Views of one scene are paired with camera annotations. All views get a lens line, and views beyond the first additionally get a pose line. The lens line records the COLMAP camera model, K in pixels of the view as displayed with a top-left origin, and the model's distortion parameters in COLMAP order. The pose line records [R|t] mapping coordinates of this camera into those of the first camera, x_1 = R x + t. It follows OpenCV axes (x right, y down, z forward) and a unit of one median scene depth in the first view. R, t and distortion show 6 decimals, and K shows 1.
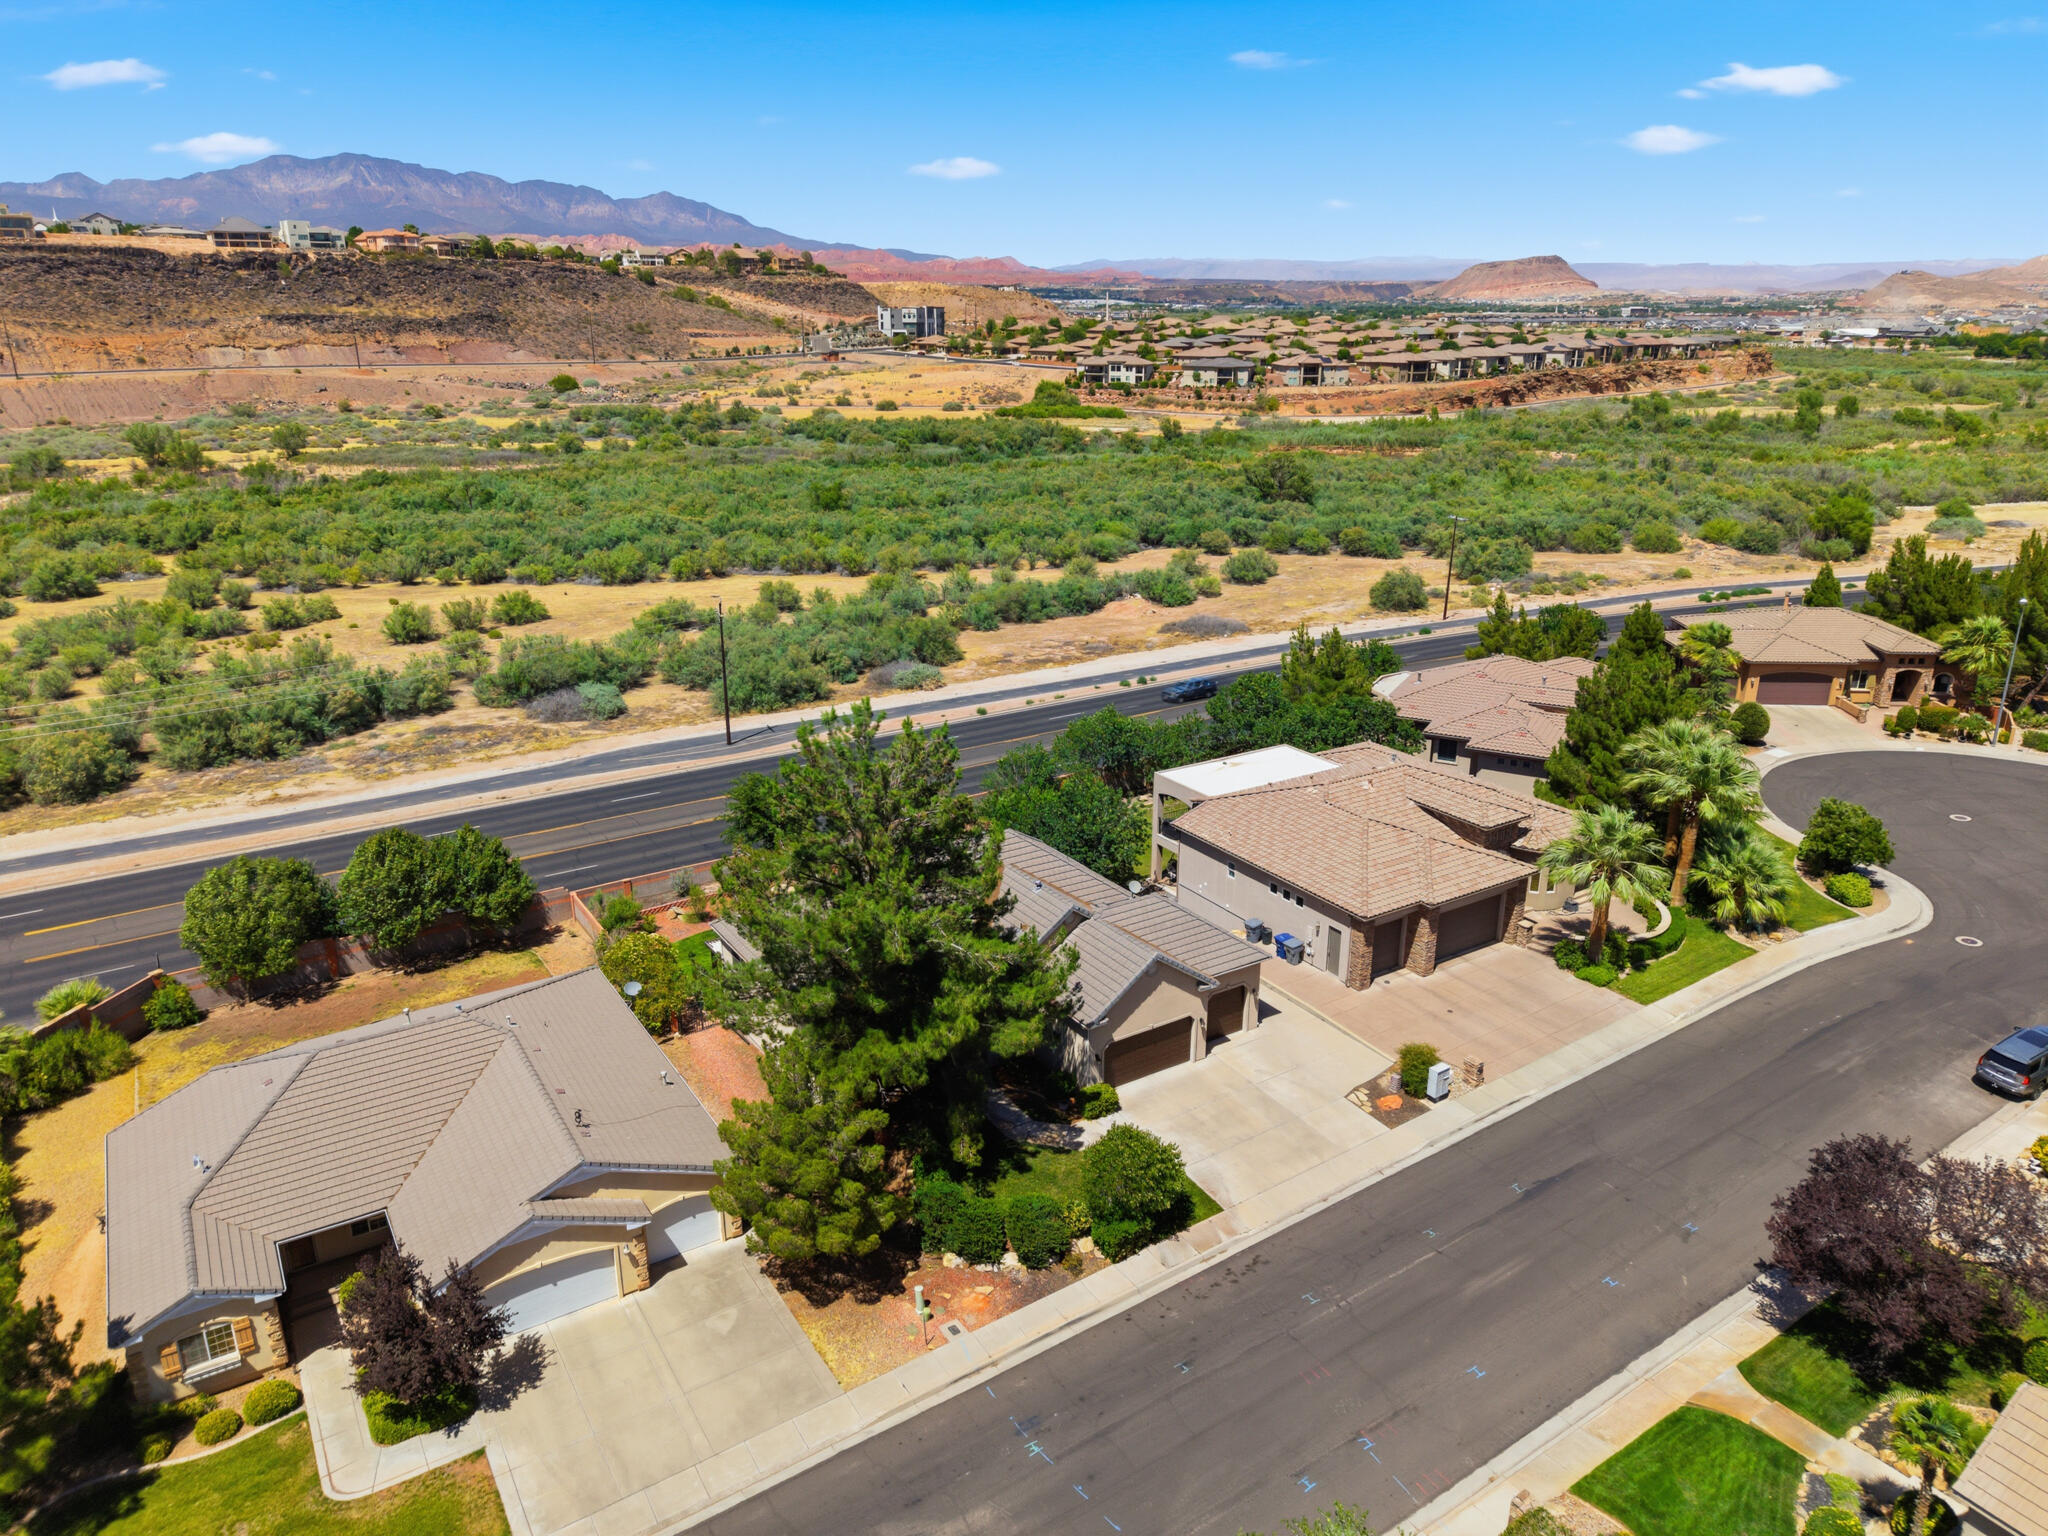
lens RADIAL K [[1357.3, 0, 1024.0], [0, 1357.3, 768.0], [0, 0, 1]] dist [0.010265, -0.017409]
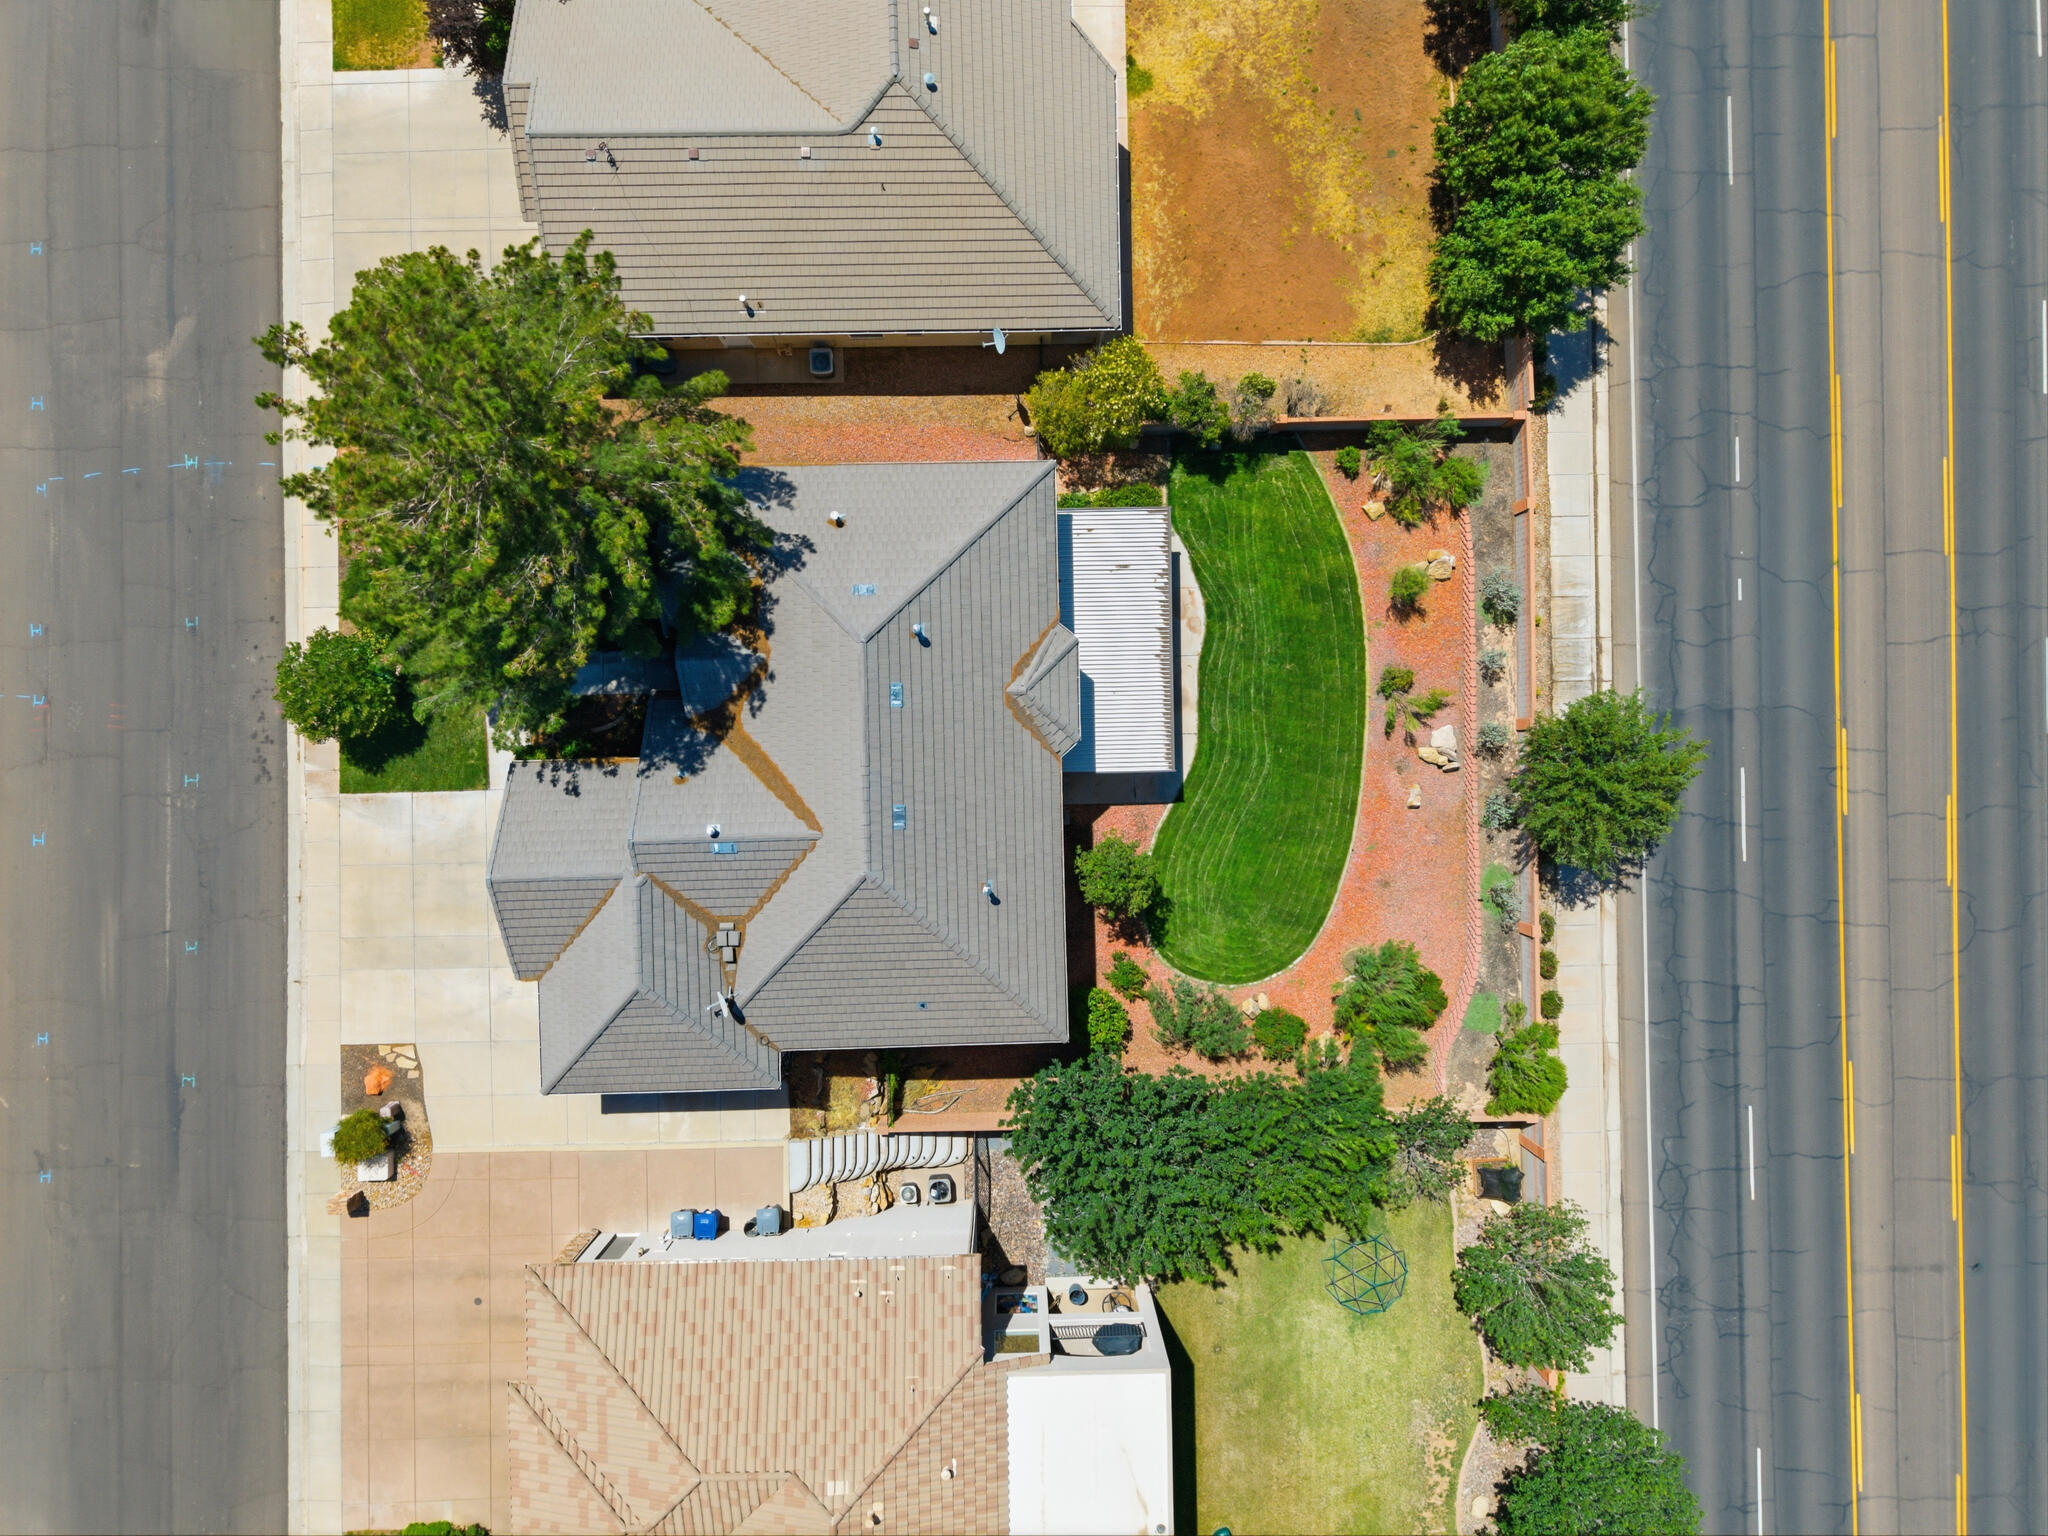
lens RADIAL K [[1357.3, 0, 1024.0], [0, 1357.3, 768.0], [0, 0, 1]] dist [0.010265, -0.017409]
pose [[-0.520835, 0.853602, -0.009690, -0.014507], [-0.297629, -0.170940, 0.939253, -0.096556], [0.800092, 0.492080, 0.343088, 0.145562]]
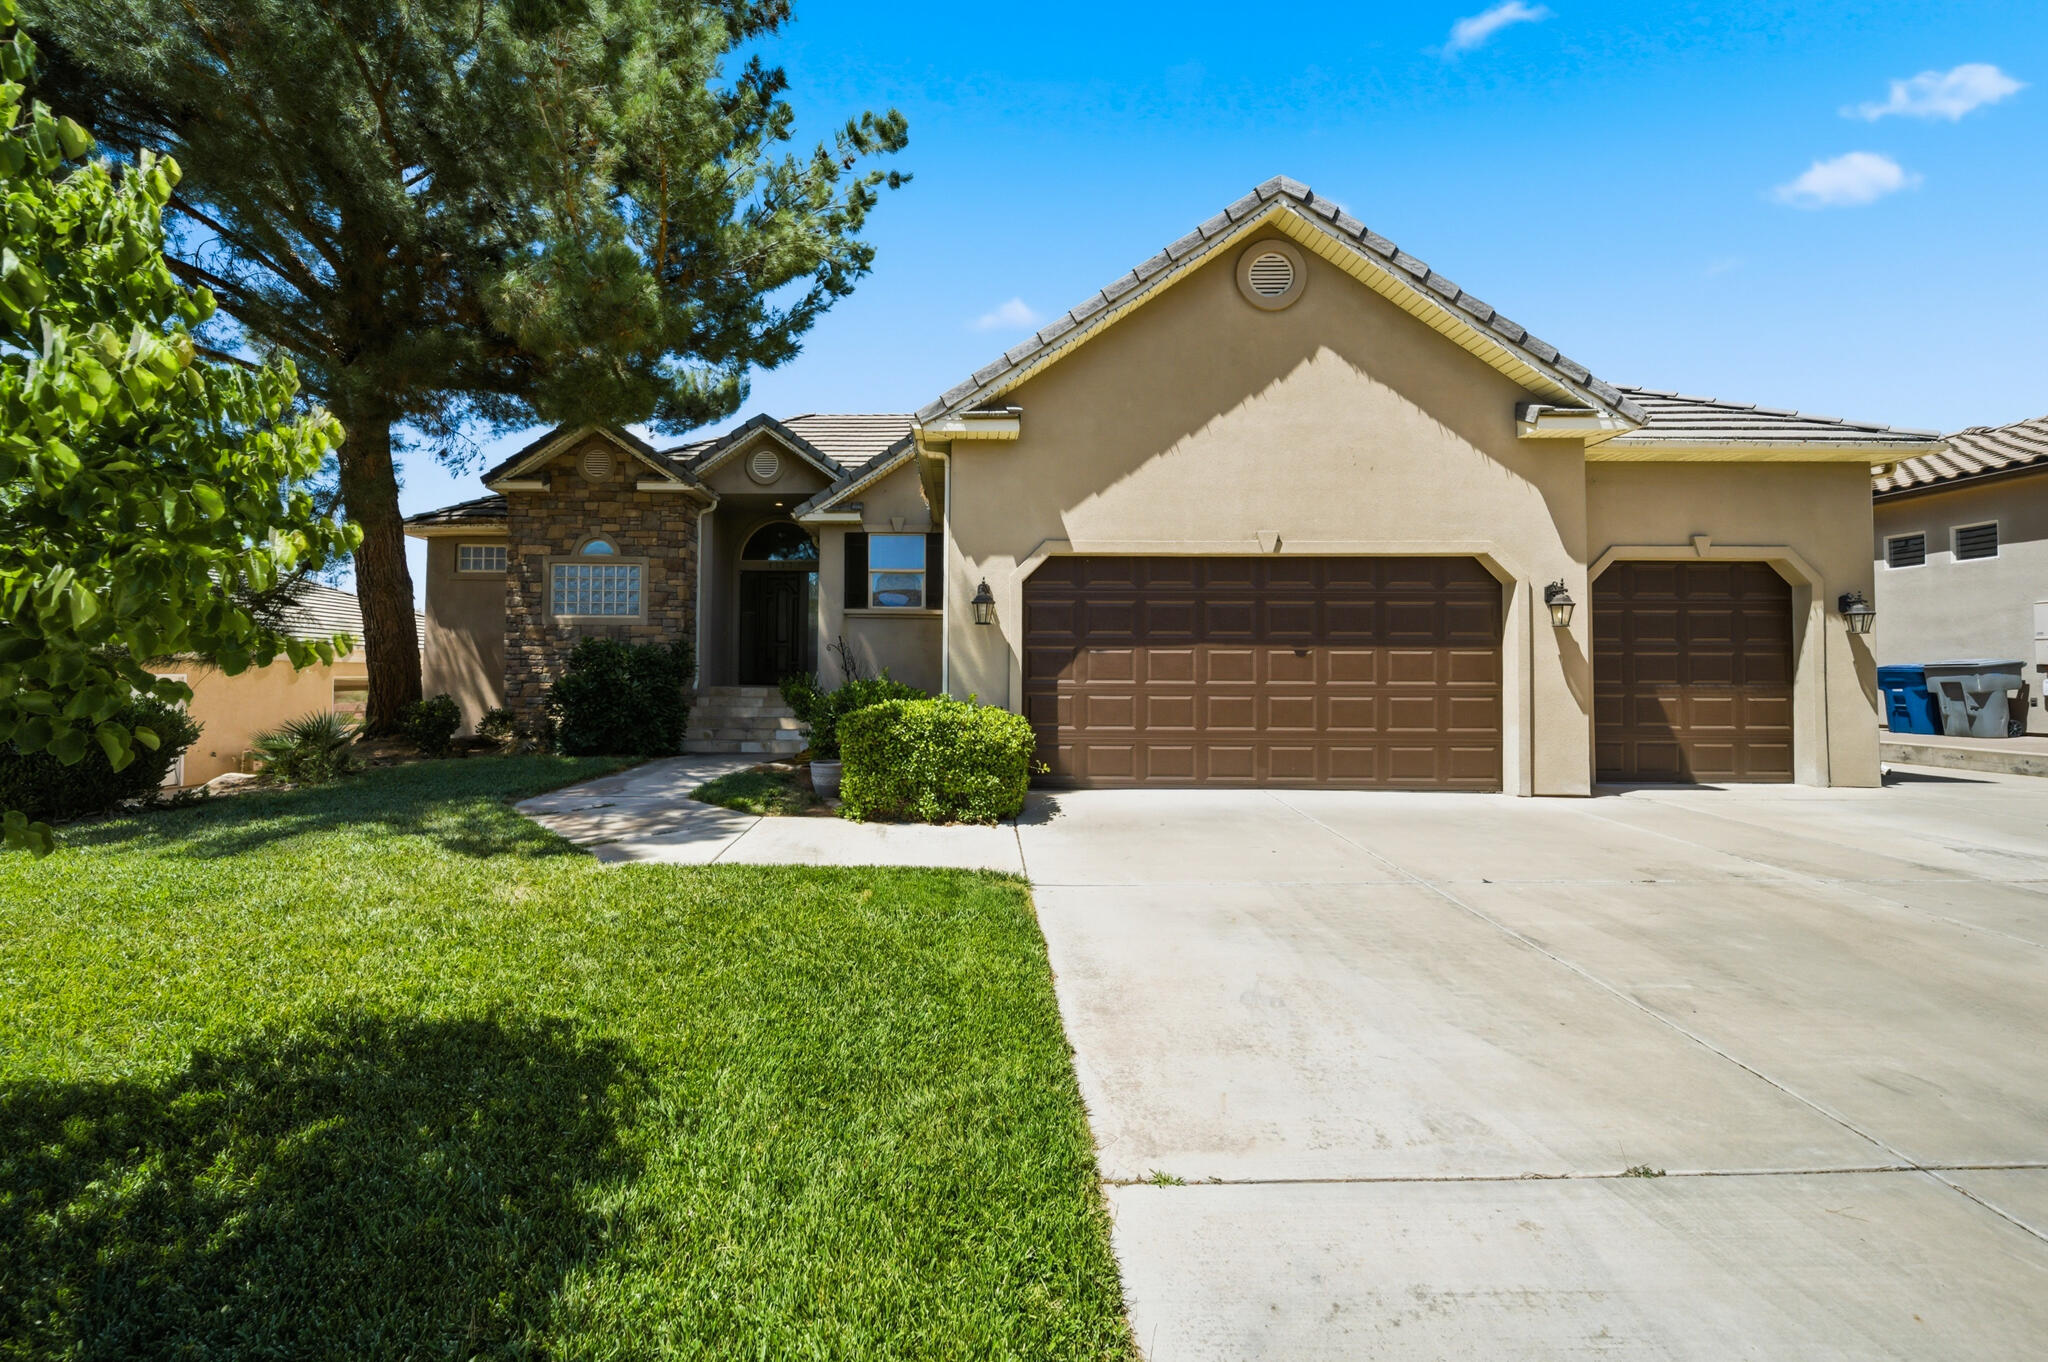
lens RADIAL K [[771.7, 0, 962.2], [0, 771.7, 658.9], [0, 0, 1]] dist [-0.002437, -0.000216]
pose [[0.831895, -0.006481, -0.554895, 0.019312], [-0.180030, 0.942697, -0.280911, 0.040456], [0.524919, 0.333586, 0.783058, 0.137587]]
